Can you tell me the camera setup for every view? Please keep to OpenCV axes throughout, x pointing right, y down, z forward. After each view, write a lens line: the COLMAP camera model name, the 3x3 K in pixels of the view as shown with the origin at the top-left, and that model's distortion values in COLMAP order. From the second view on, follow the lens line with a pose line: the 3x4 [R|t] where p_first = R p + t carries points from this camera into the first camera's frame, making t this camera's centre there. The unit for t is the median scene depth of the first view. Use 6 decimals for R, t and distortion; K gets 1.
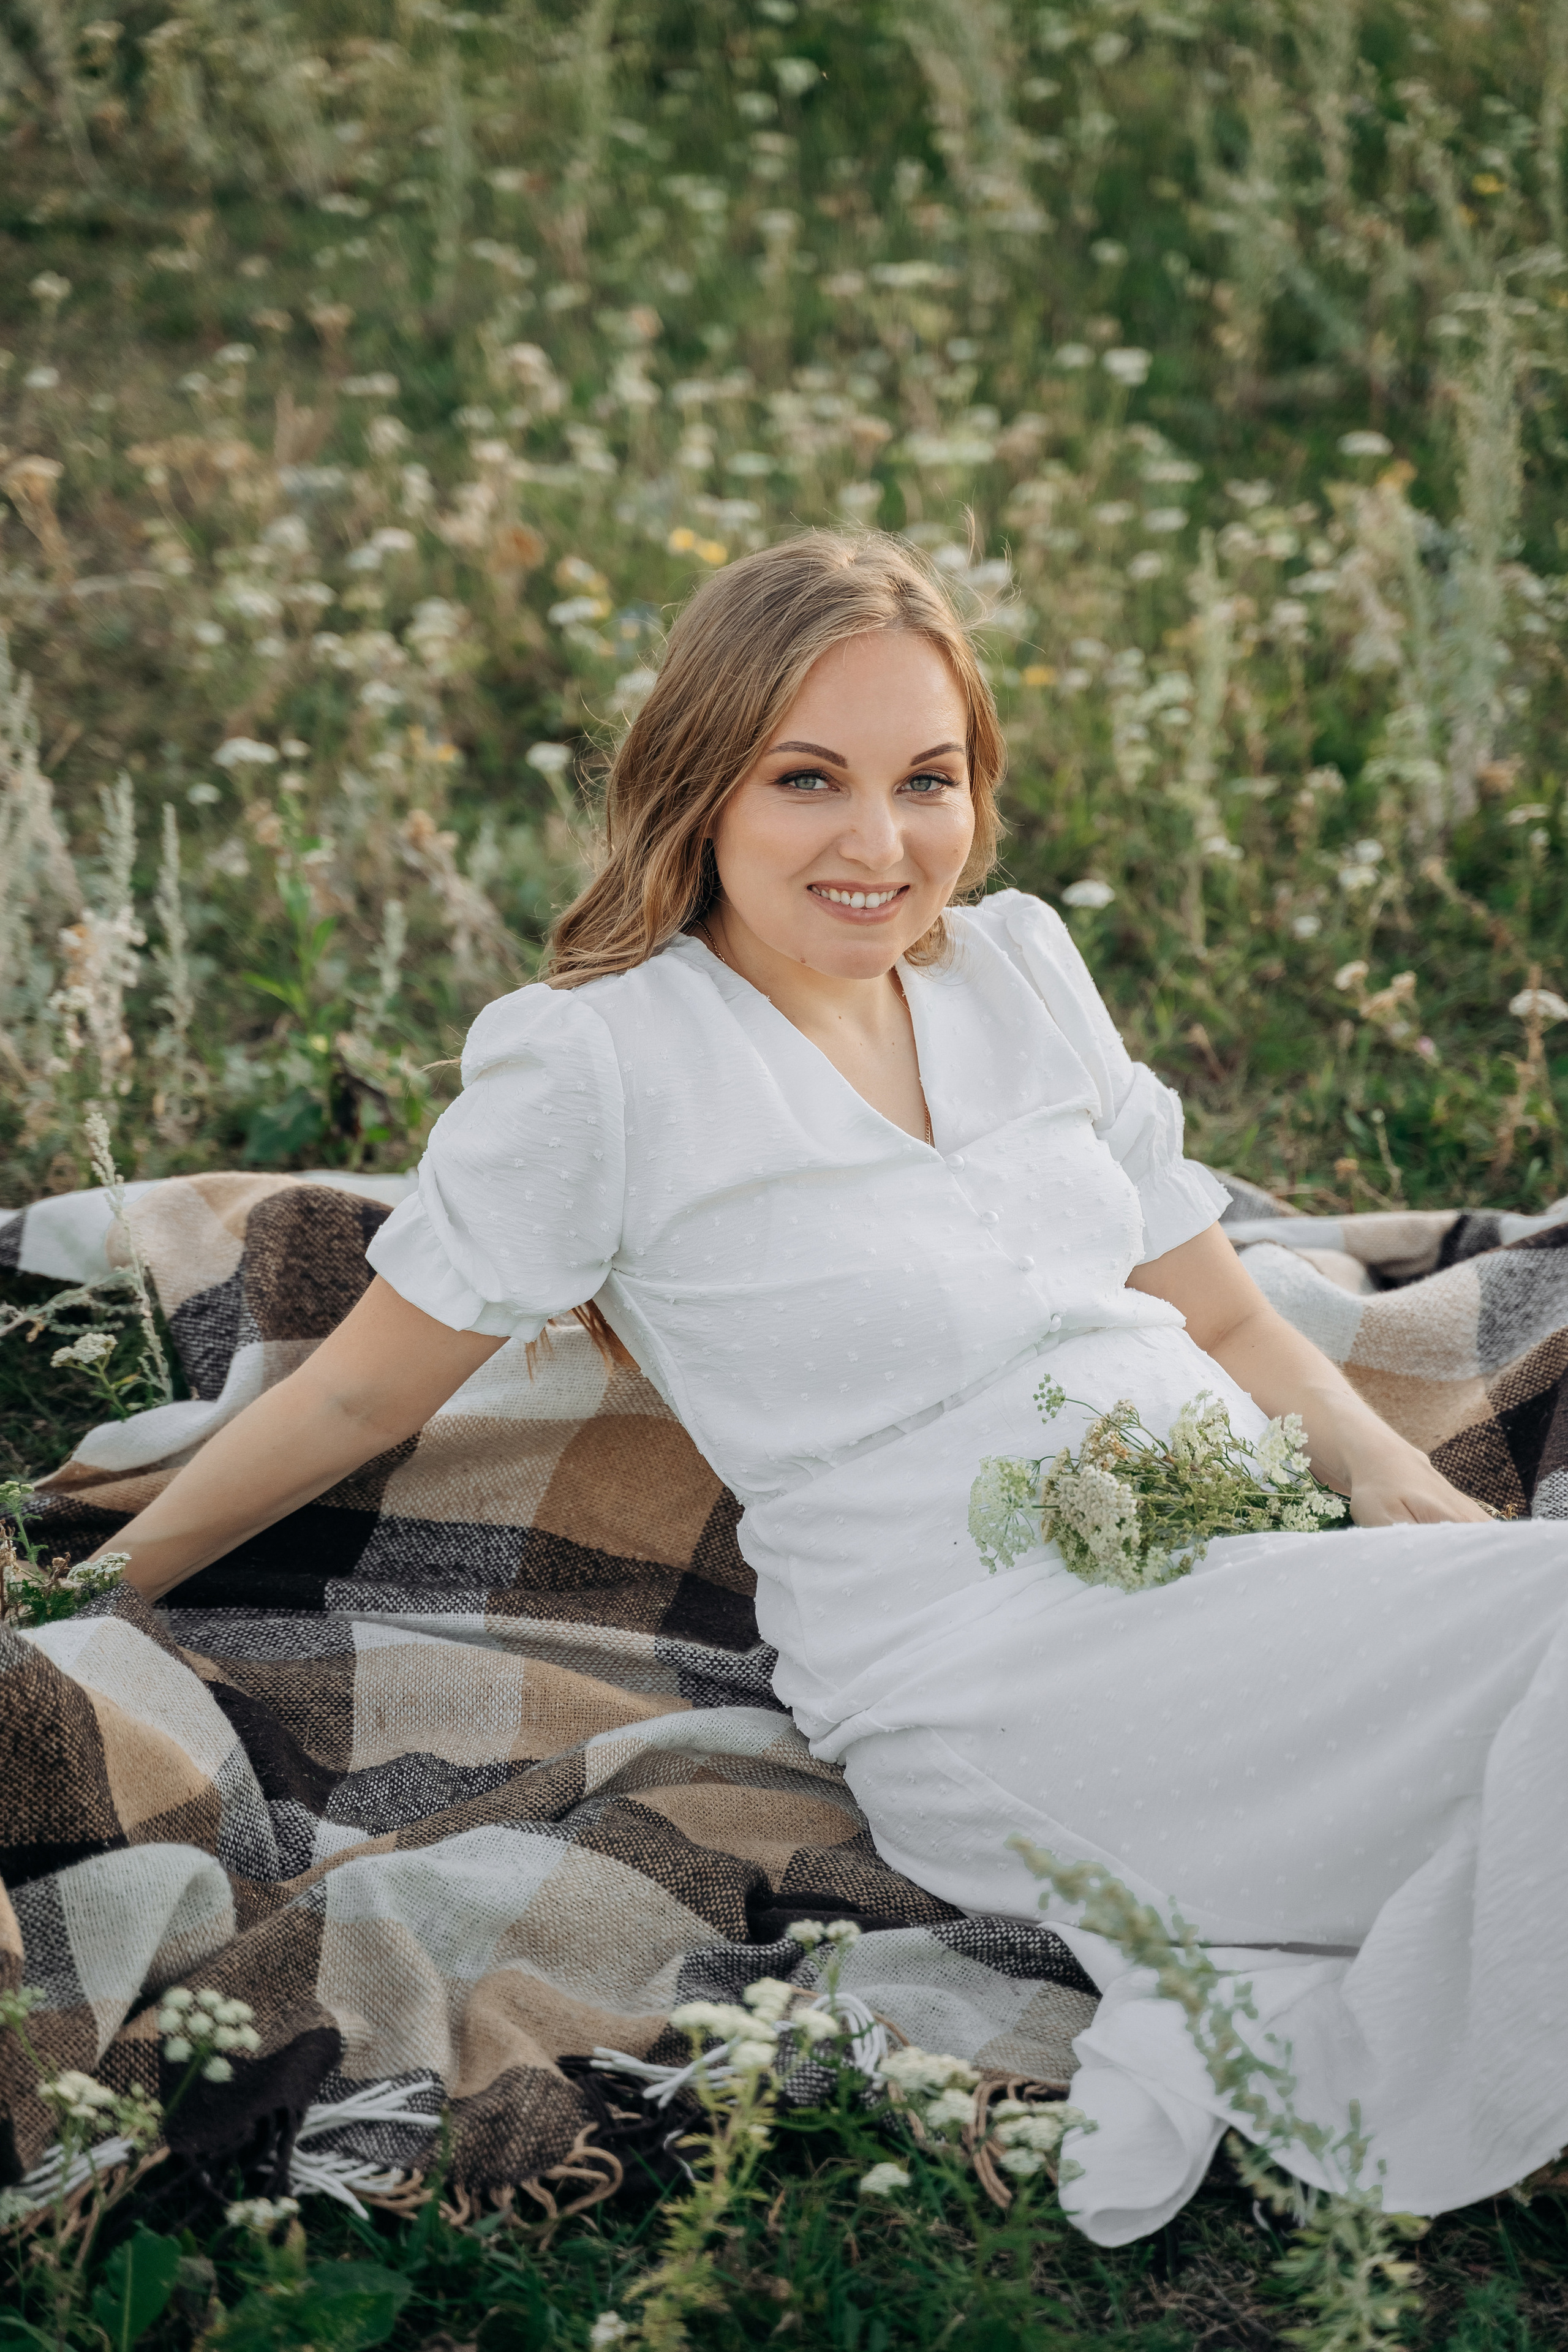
lens RADIAL K [[5046.1, 0, 781.9], [0, 5046.1, 1170.8], [0, 0, 1]] dist [0.309247, 0.000000]
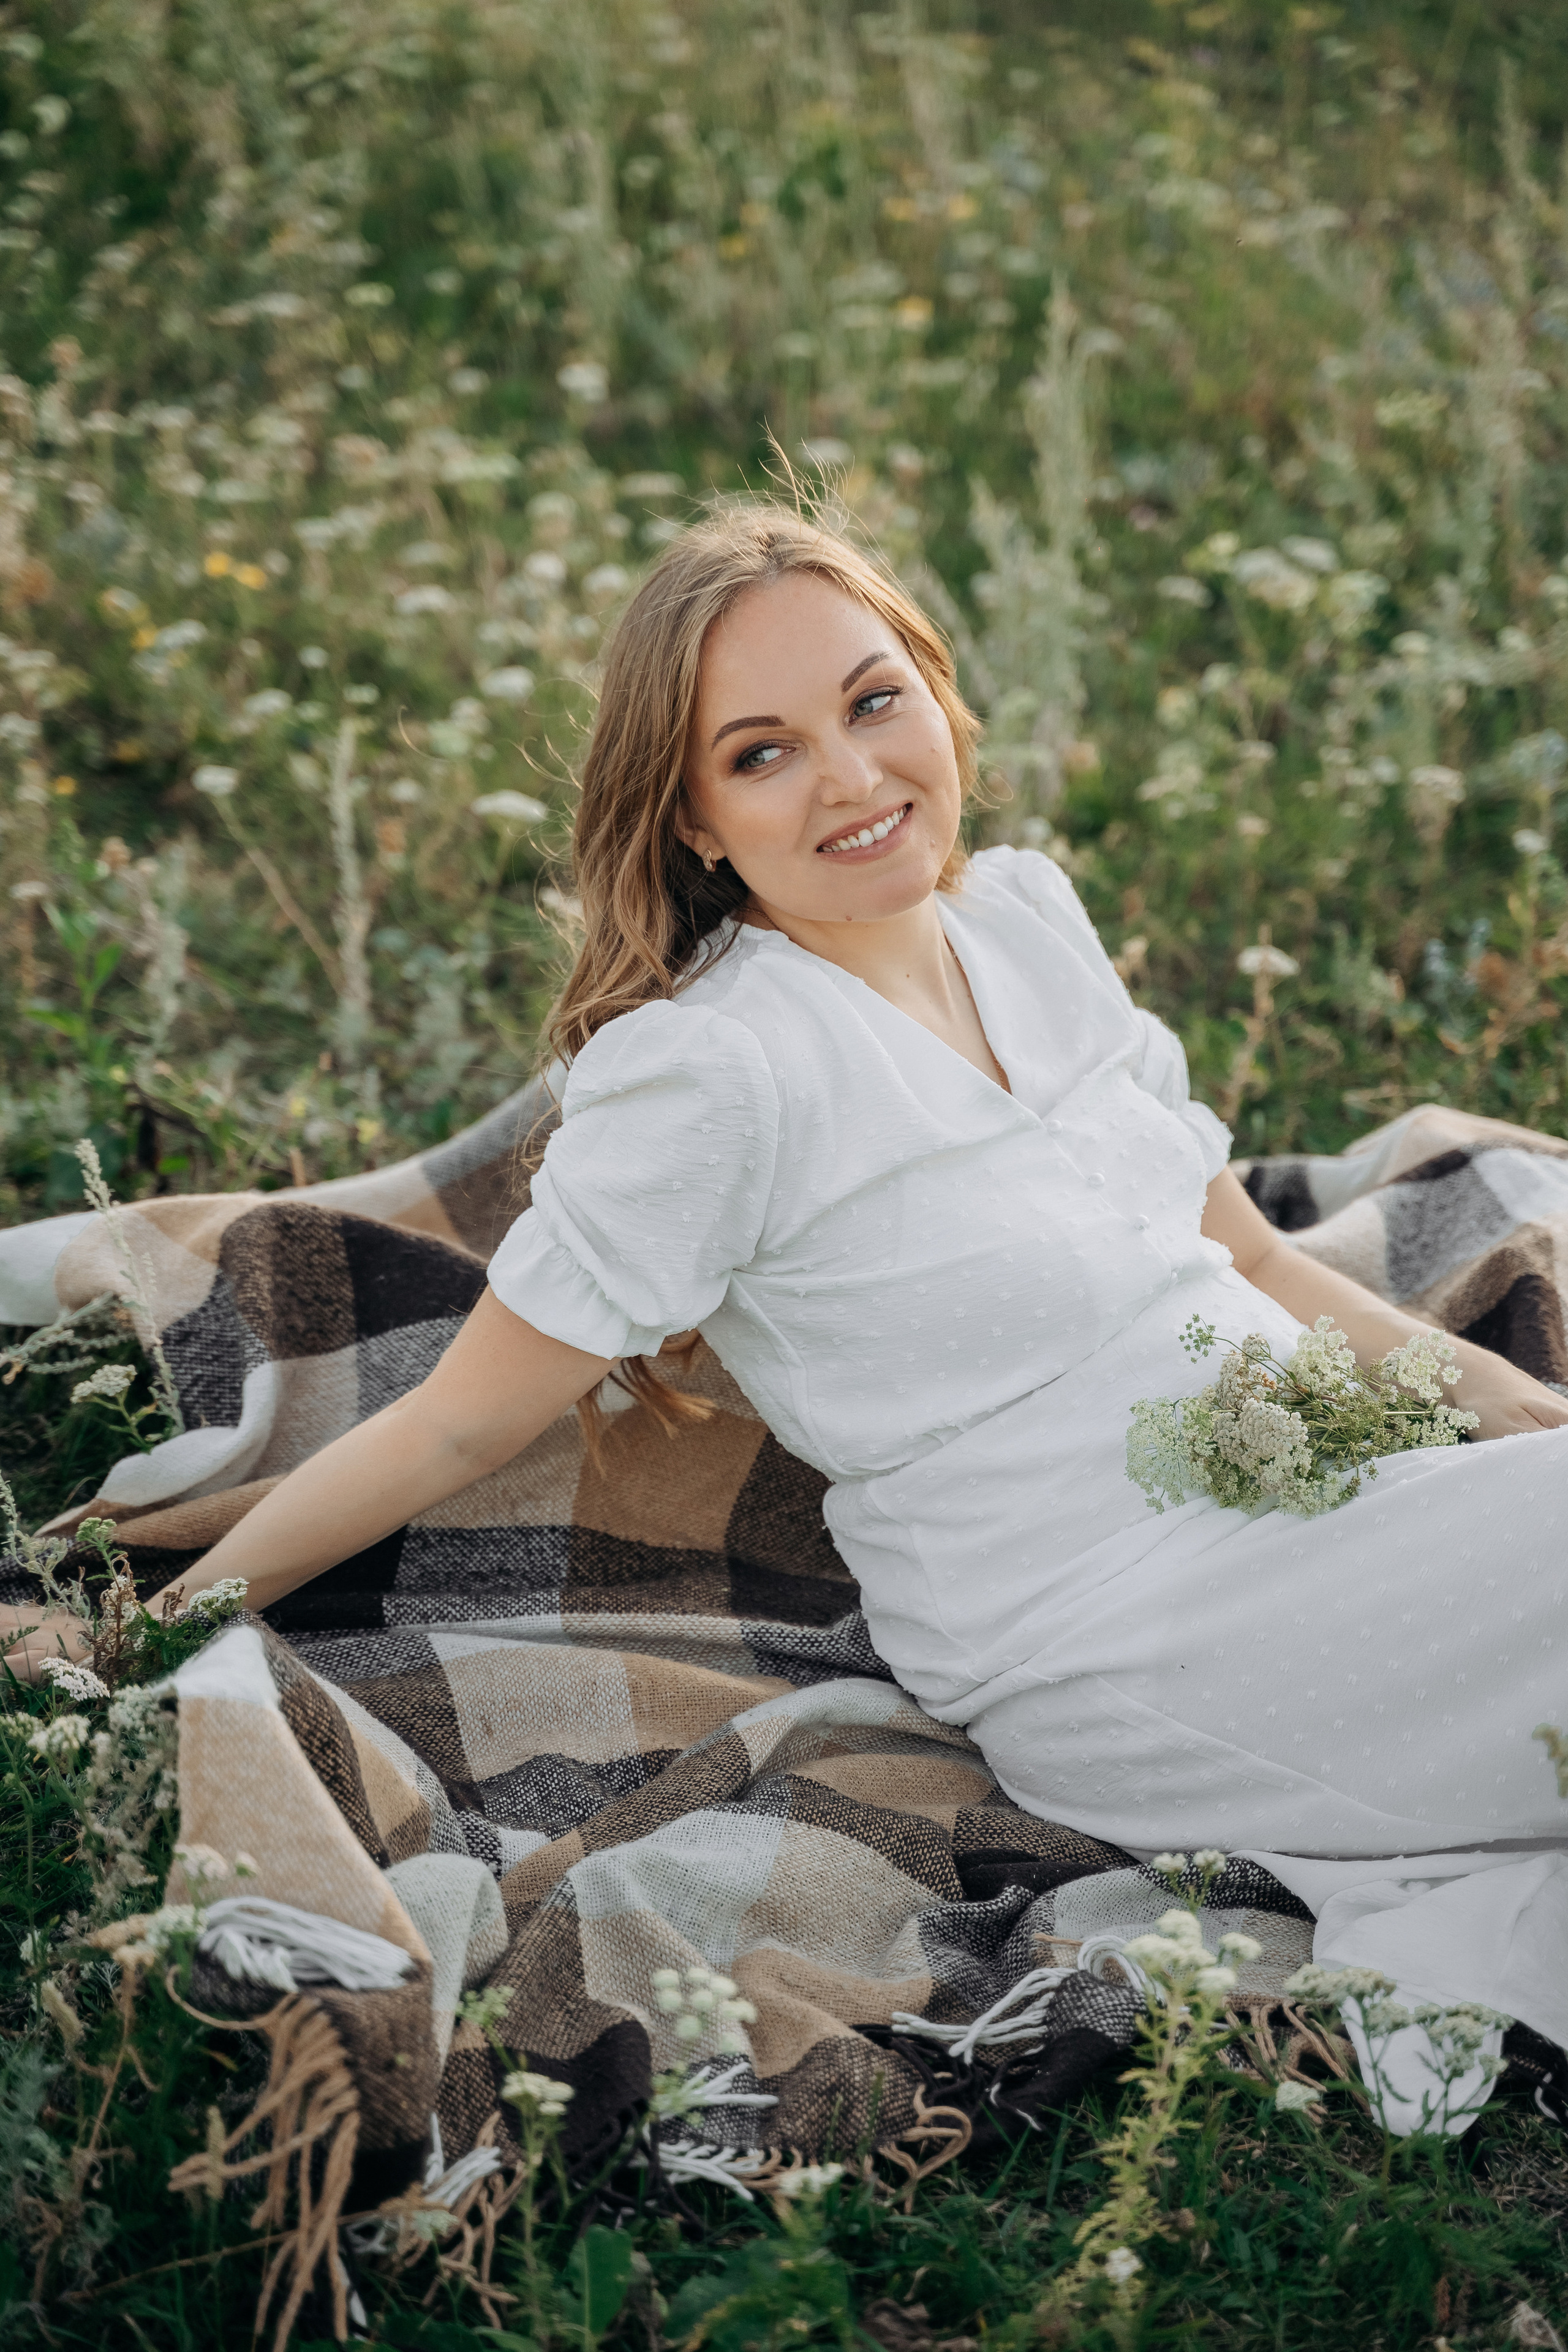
lens RADIAL K [[5046.1, 0, 783.4], [0, 5046.1, 1182.5], [0, 0, 1]] dist [0.309247, 0.000000]
pose [[0.970364, -0.072182, 0.230616, -0.251928], [0.075015, 0.997176, -0.003527, 0.011141], [-0.229711, 0.020722, 0.973038, 0.030431]]
